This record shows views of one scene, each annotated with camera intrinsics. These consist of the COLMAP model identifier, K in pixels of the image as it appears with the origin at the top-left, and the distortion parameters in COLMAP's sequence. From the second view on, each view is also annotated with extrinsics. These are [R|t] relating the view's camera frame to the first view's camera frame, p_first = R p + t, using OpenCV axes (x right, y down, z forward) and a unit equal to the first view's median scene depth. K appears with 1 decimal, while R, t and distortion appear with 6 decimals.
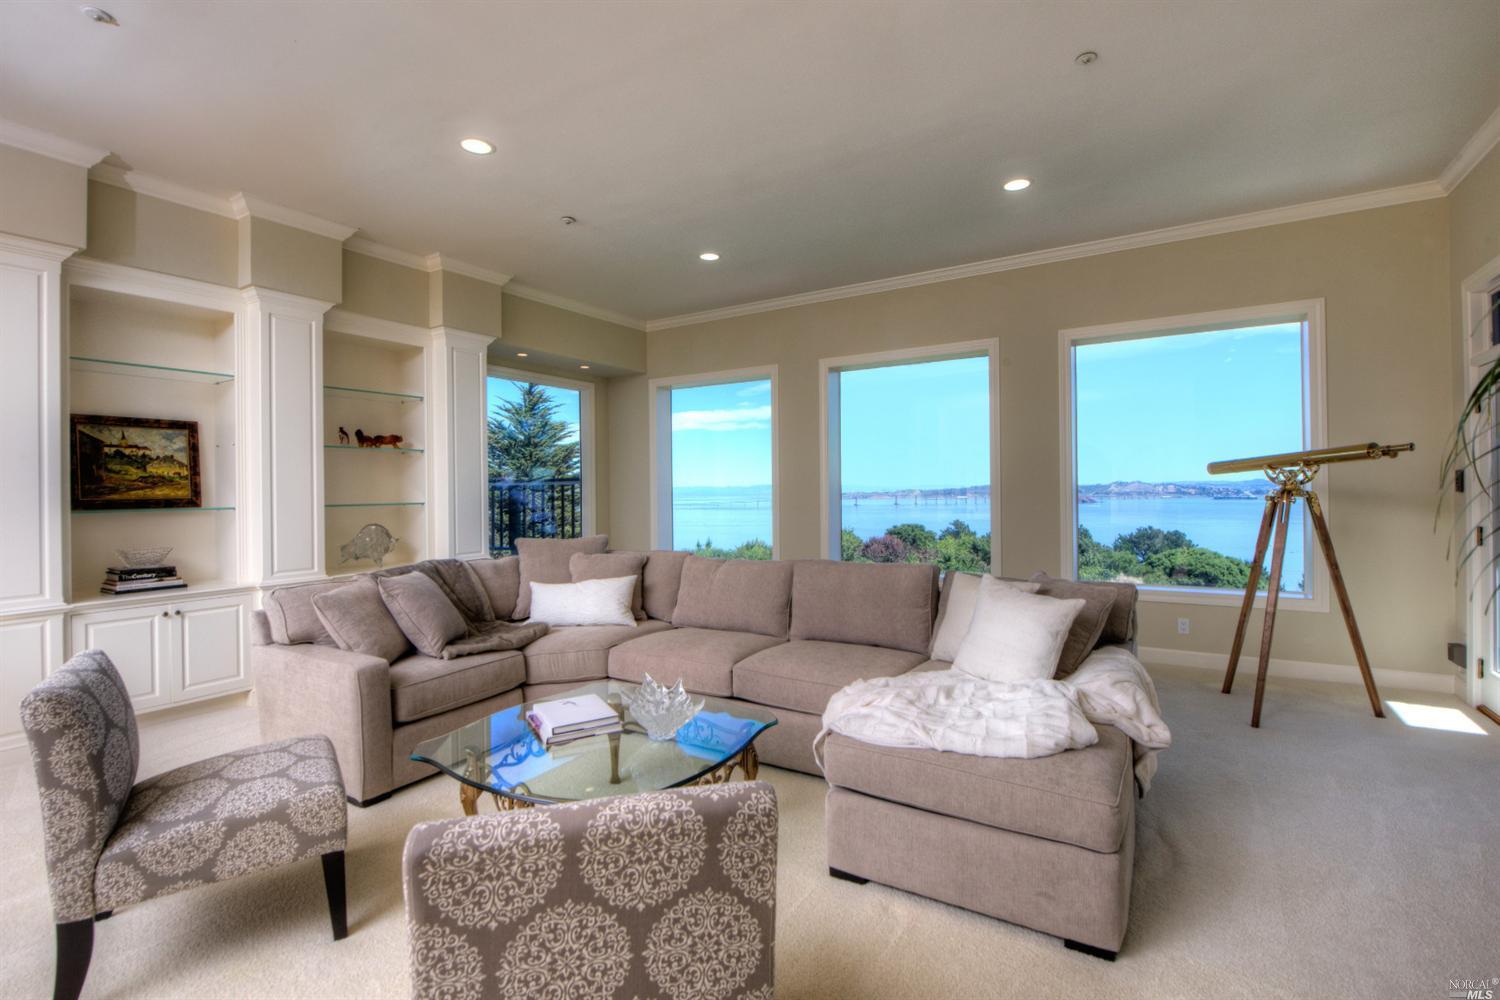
lens RADIAL K [[675.6, 0, 755.4], [0, 675.6, 495.9], [0, 0, 1]] dist [-0.011919, -0.002465]
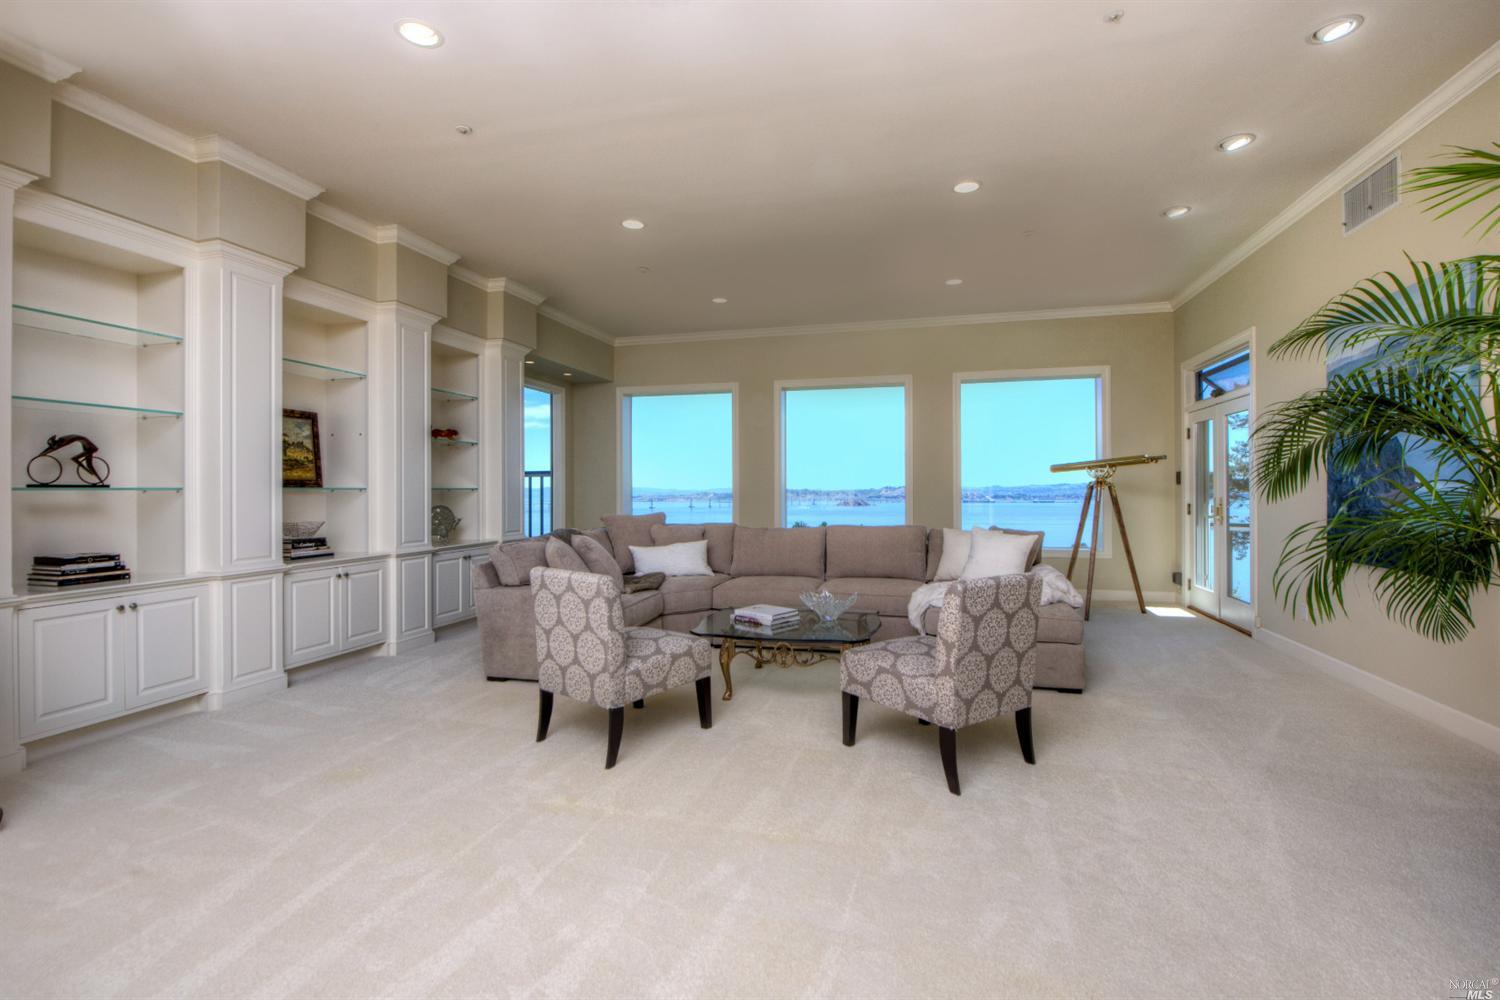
lens RADIAL K [[675.6, 0, 753.7], [0, 675.6, 498.8], [0, 0, 1]] dist [-0.011919, -0.002465]
pose [[0.955683, 0.003881, 0.294371, -0.480648], [-0.004034, 0.999992, -0.000089, 0.034110], [-0.294369, -0.001103, 0.955691, -0.325455]]
